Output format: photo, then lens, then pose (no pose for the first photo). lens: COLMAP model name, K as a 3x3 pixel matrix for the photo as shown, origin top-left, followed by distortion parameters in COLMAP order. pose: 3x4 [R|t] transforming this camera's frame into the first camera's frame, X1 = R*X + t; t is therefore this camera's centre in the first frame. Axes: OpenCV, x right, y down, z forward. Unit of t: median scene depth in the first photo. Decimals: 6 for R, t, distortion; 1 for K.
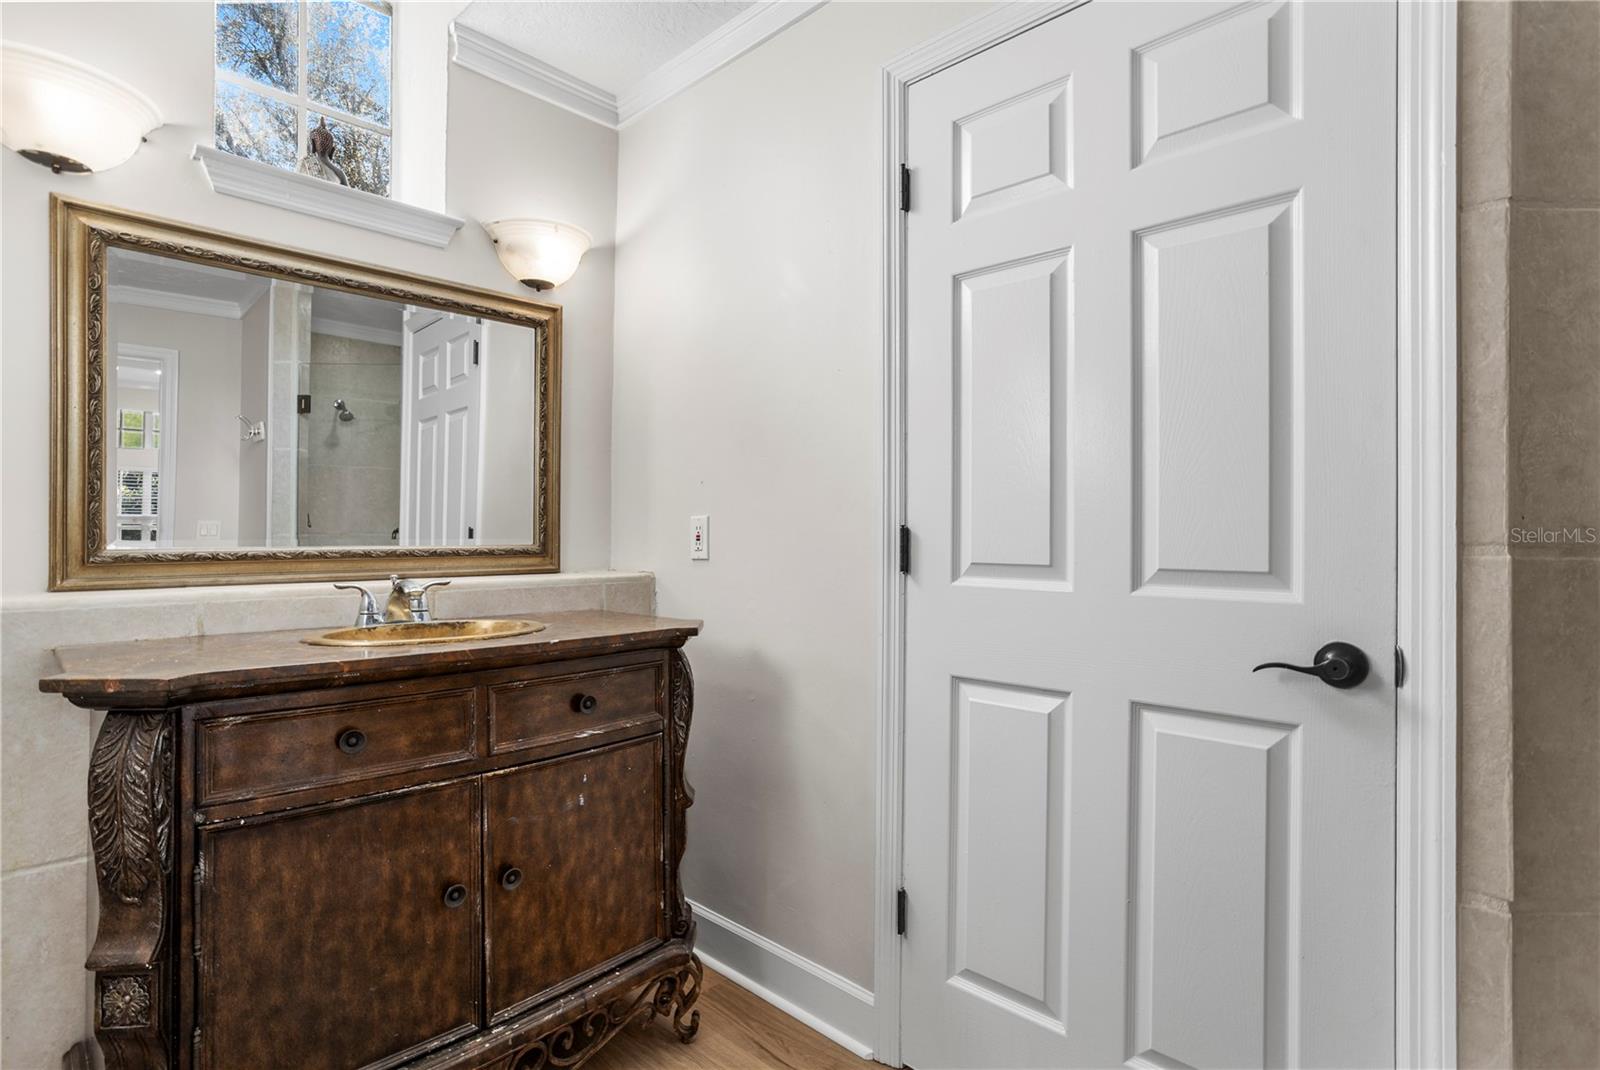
lens RADIAL K [[757.9, 0, 788.4], [0, 757.9, 532.4], [0, 0, 1]] dist [-0.015526, 0.007658]
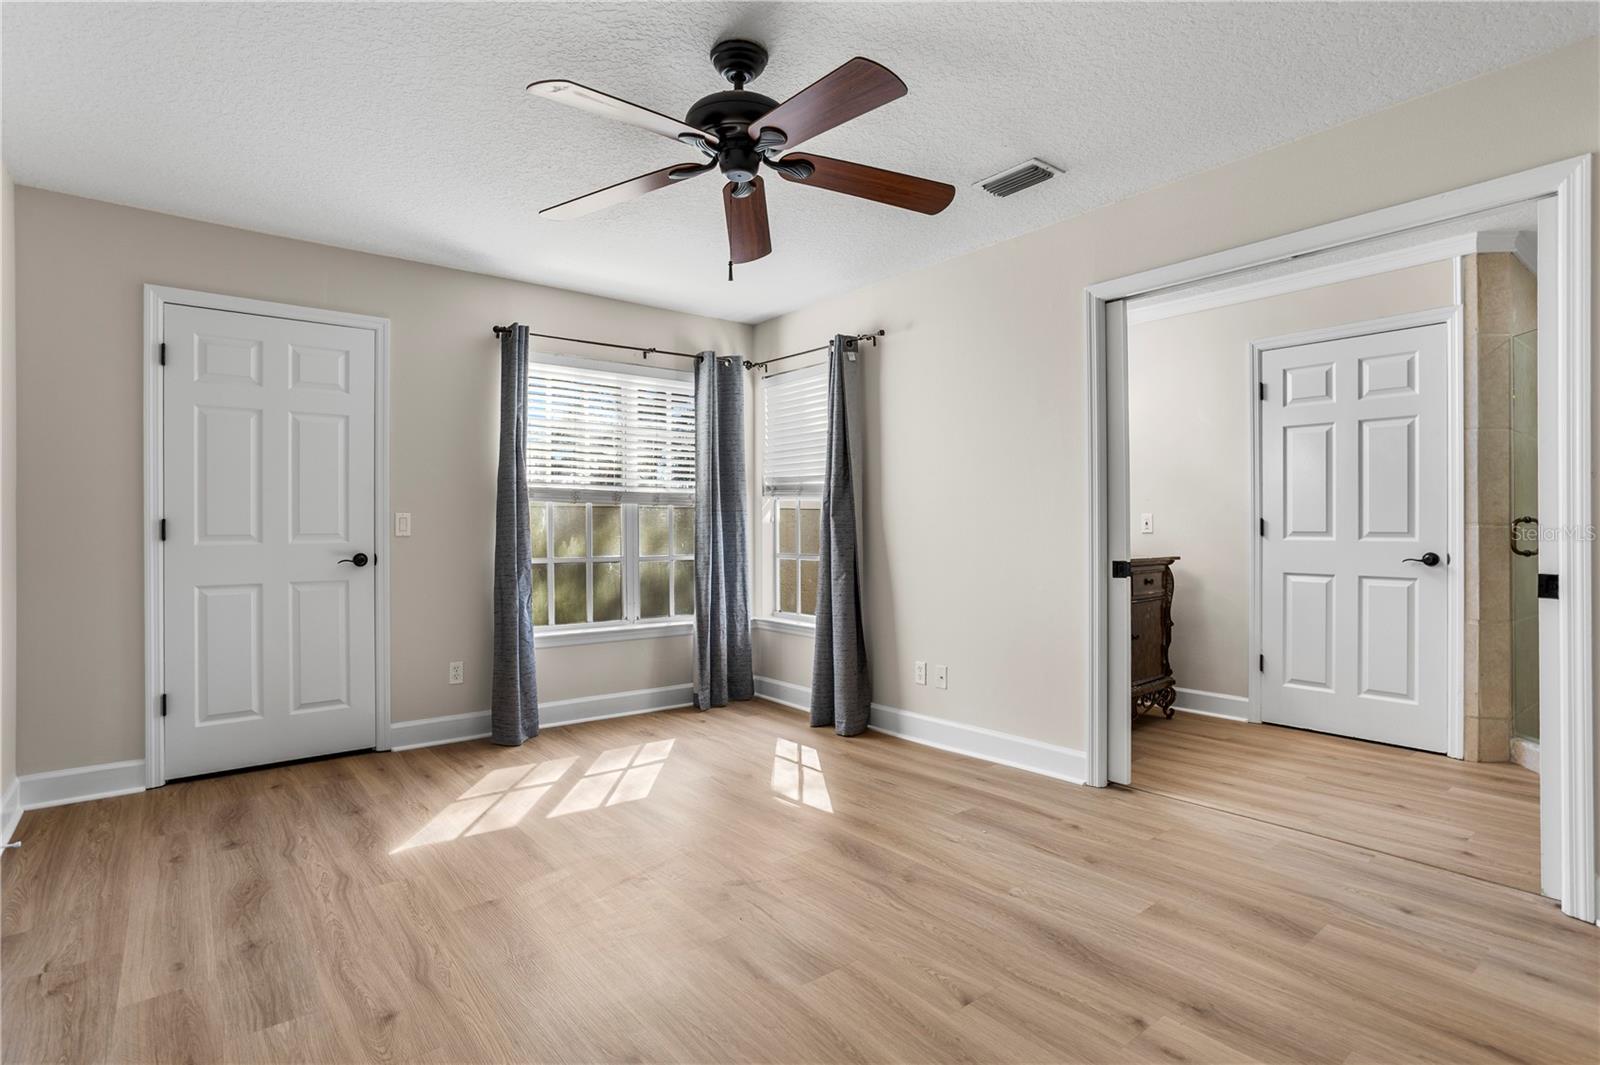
lens RADIAL K [[757.9, 0, 810.3], [0, 757.9, 526.6], [0, 0, 1]] dist [-0.015526, 0.007658]
pose [[0.992636, -0.006091, -0.120979, -1.267158], [0.007023, 0.999949, 0.007278, -0.010990], [0.120929, -0.008074, 0.992628, -2.103234]]
